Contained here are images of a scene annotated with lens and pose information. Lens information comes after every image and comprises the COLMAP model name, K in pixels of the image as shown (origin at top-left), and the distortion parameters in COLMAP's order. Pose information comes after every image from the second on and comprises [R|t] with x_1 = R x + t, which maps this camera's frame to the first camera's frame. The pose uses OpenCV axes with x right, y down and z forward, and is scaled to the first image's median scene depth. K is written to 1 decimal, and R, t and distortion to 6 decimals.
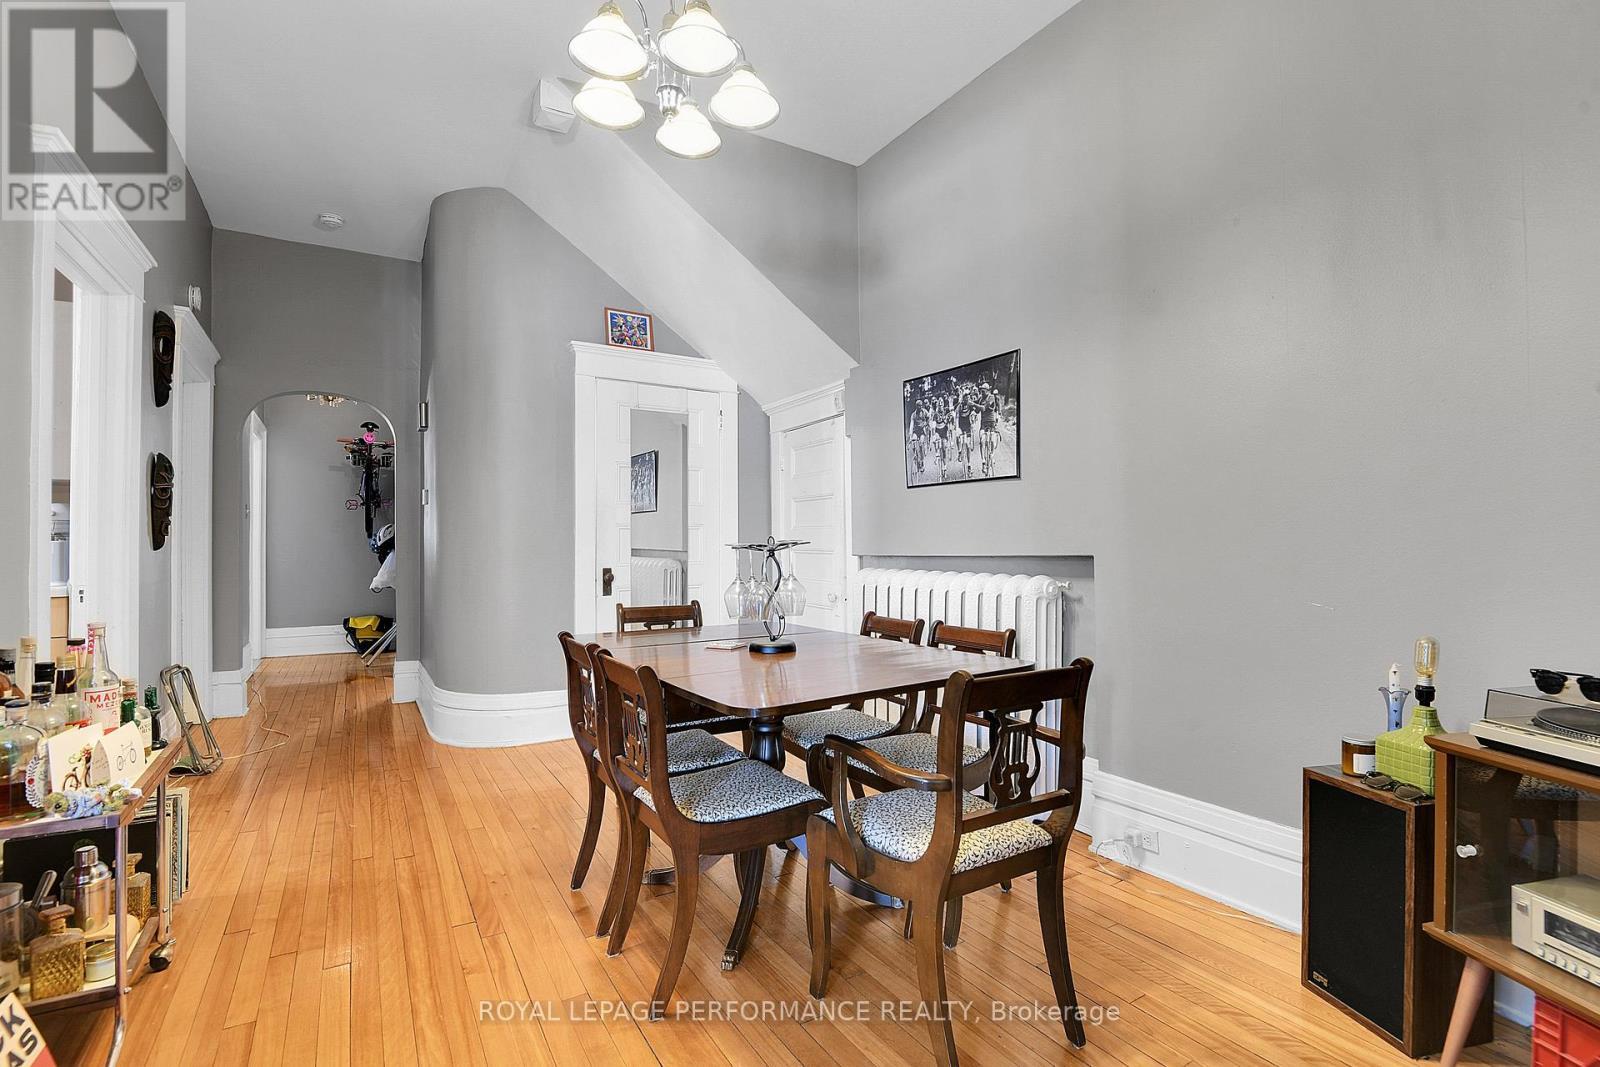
lens RADIAL K [[739.2, 0, 800.0], [0, 739.2, 533.5], [0, 0, 1]] dist [-0.025086, -0.001116]
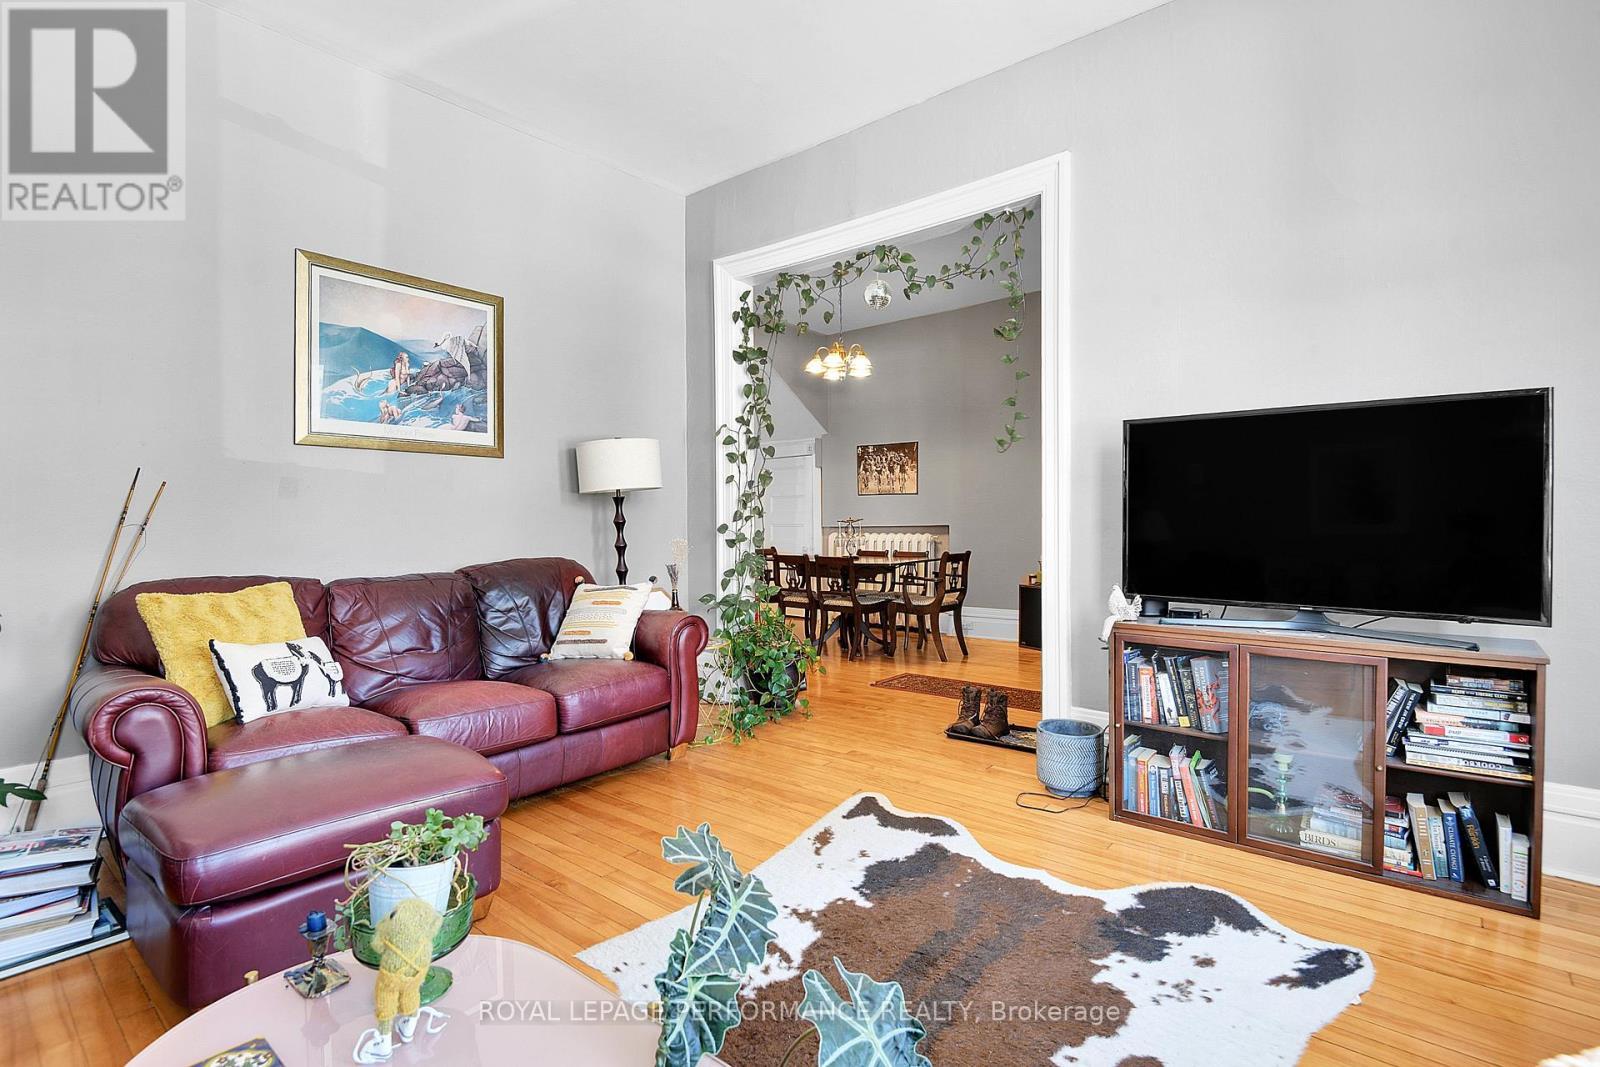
lens RADIAL K [[752.3, 0, 802.7], [0, 752.3, 529.9], [0, 0, 1]] dist [-0.008745, -0.000527]
pose [[0.938690, 0.004553, 0.344733, -0.870342], [-0.010162, 0.999844, 0.014466, 0.010638], [-0.344614, -0.017083, 0.938589, -1.151797]]
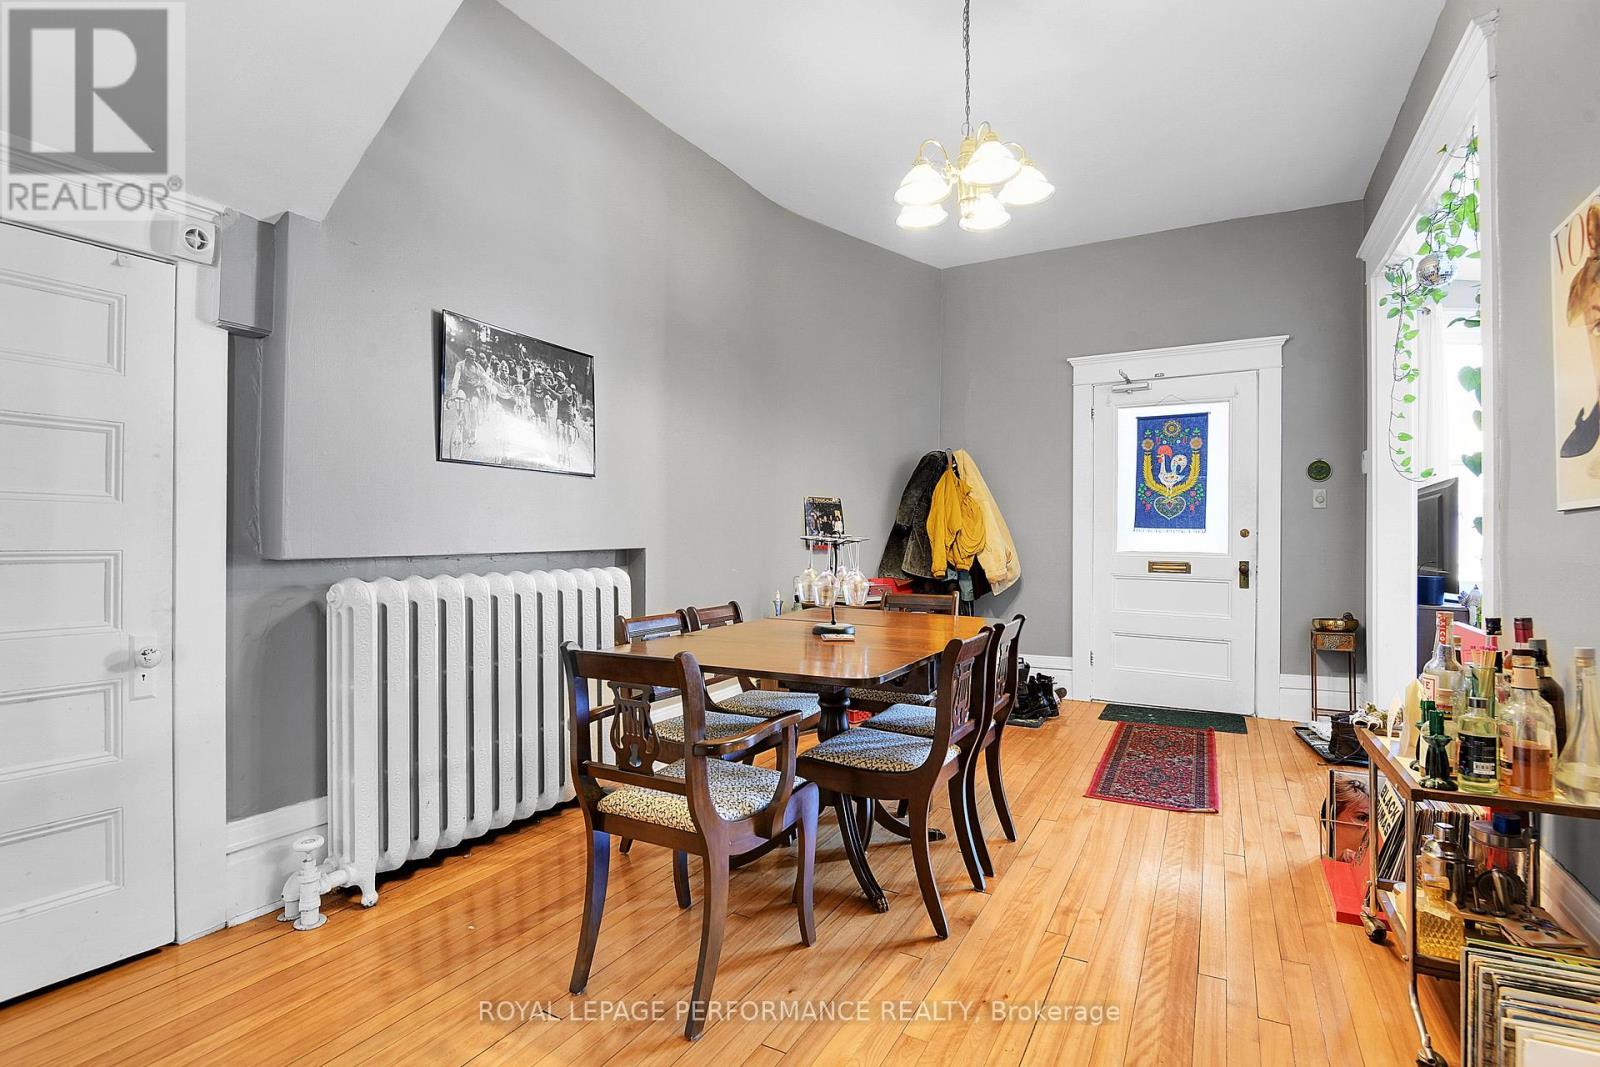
lens RADIAL K [[739.2, 0, 800.0], [0, 739.2, 533.5], [0, 0, 1]] dist [-0.025086, -0.001116]
pose [[-0.498216, 0.004676, 0.867040, -0.726275], [-0.015403, 0.999780, -0.014243, 0.015224], [-0.866916, -0.020452, -0.498035, 1.190794]]
